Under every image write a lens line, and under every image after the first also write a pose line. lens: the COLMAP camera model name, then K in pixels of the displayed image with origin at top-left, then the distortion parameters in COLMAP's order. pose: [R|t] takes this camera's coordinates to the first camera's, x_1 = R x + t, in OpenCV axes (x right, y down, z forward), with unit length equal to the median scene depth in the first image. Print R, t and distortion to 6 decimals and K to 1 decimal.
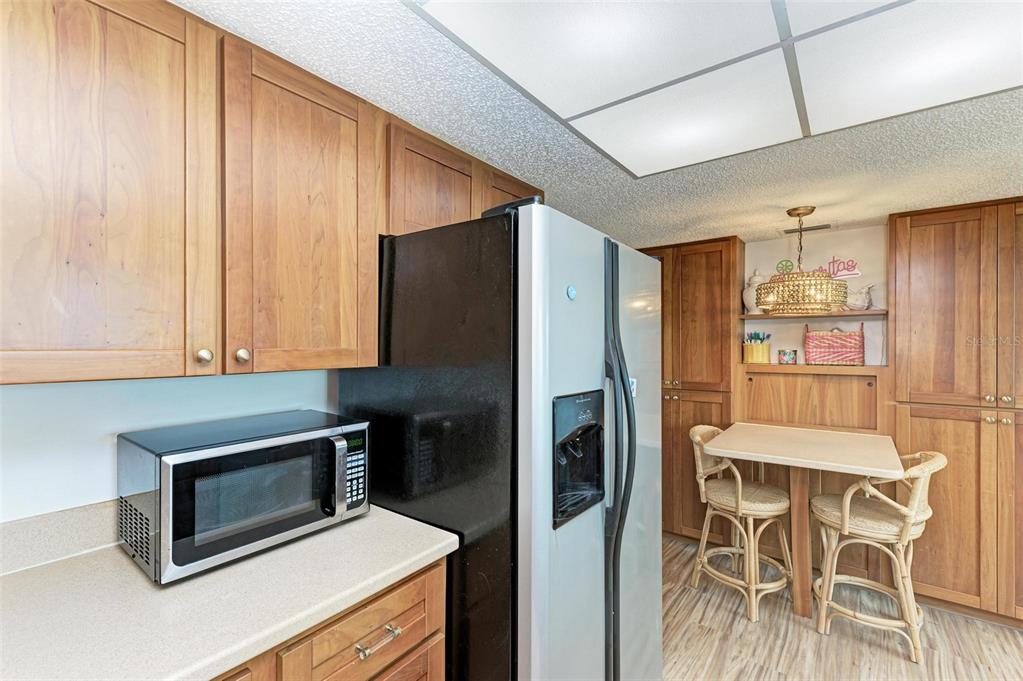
lens RADIAL K [[448.8, 0, 517.7], [0, 448.8, 343.8], [0, 0, 1]] dist [0.008844, -0.003015]
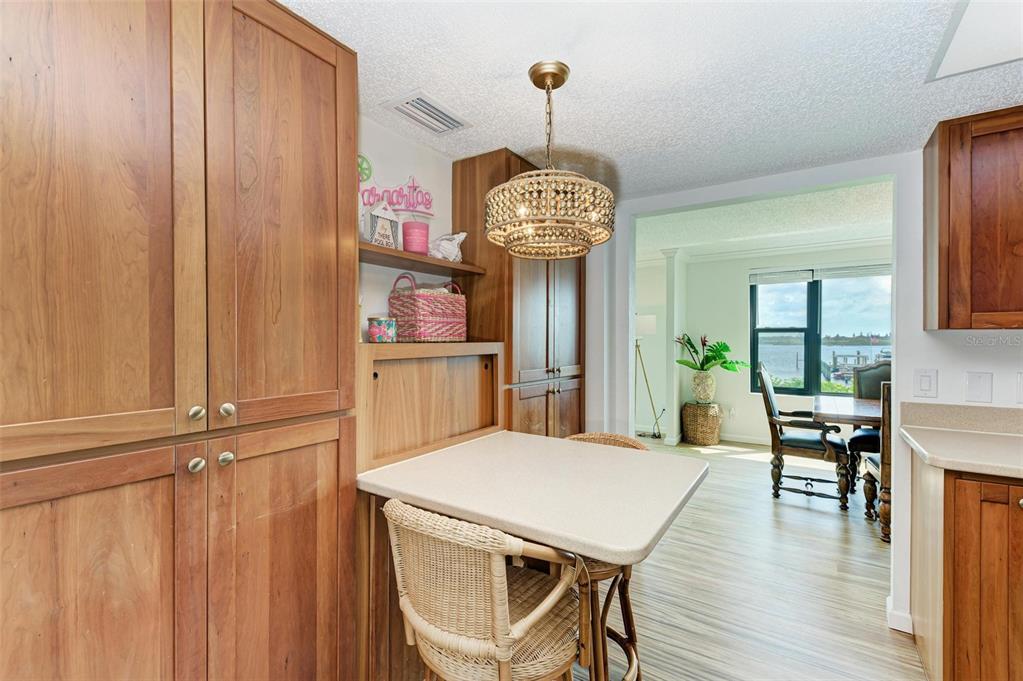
lens RADIAL K [[448.8, 0, 508.2], [0, 448.8, 340.1], [0, 0, 1]] dist [0.008844, -0.003015]
pose [[-0.053370, 0.002205, 0.998572, 0.043818], [-0.002224, 0.999995, -0.002327, 0.053441], [-0.998572, -0.002345, -0.053365, 1.103941]]
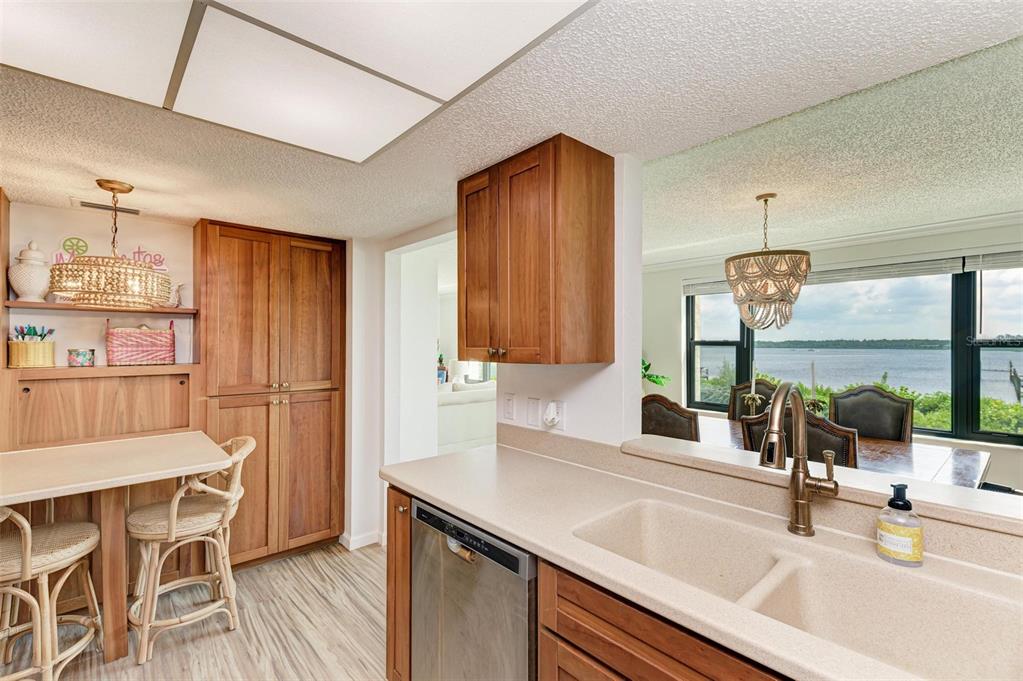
lens RADIAL K [[448.8, 0, 506.7], [0, 448.8, 343.4], [0, 0, 1]] dist [0.008844, -0.003015]
pose [[0.198787, 0.001999, 0.980041, -0.062311], [-0.005402, 0.999985, -0.000944, -0.000091], [-0.980028, -0.005107, 0.198795, 0.104883]]
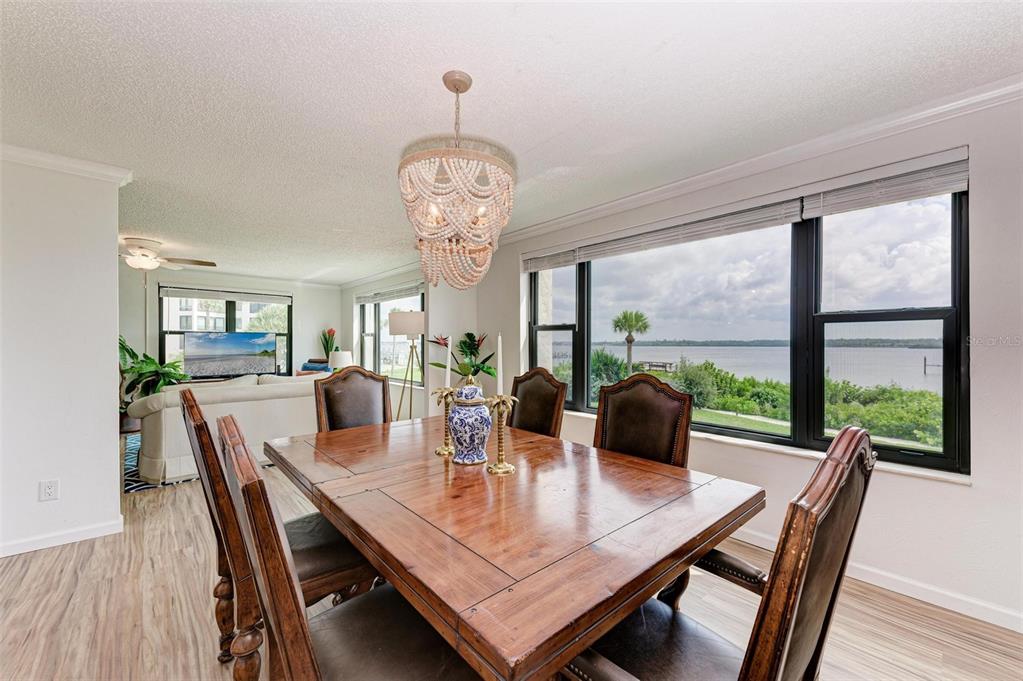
lens RADIAL K [[398.2, 0, 511.1], [0, 398.2, 341.4], [0, 0, 1]] dist [0.006019, -0.001001]
pose [[0.196251, 0.006940, 0.980529, 0.664000], [-0.001650, 0.999976, -0.006747, 0.060742], [-0.980552, -0.000293, 0.196258, -0.621869]]
